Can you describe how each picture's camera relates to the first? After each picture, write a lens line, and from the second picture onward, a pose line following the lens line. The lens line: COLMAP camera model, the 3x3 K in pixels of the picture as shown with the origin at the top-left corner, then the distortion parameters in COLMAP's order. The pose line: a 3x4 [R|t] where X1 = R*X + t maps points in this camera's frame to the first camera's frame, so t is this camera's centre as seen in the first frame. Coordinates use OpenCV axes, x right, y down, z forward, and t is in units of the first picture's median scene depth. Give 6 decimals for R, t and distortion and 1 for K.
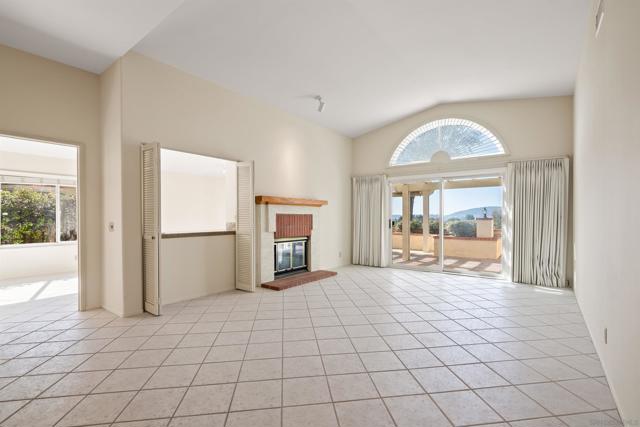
lens RADIAL K [[295.9, 0, 324.6], [0, 295.9, 218.0], [0, 0, 1]] dist [0.007950, -0.000378]
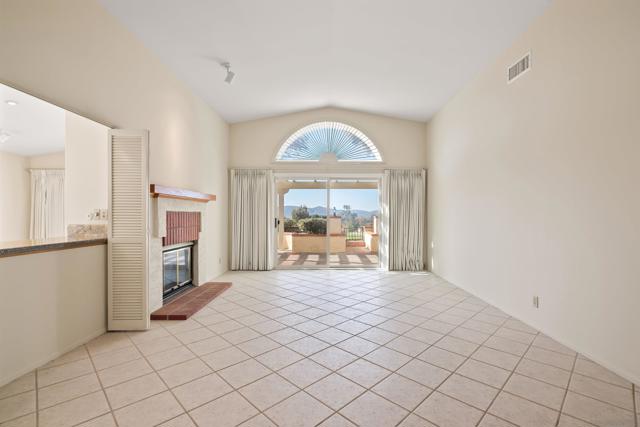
lens RADIAL K [[295.9, 0, 322.5], [0, 295.9, 215.2], [0, 0, 1]] dist [0.007950, -0.000378]
pose [[0.803814, 0.001081, 0.594879, -0.260799], [0.000141, 0.999998, -0.002007, -0.002745], [-0.594880, 0.001697, 0.803813, 0.193454]]
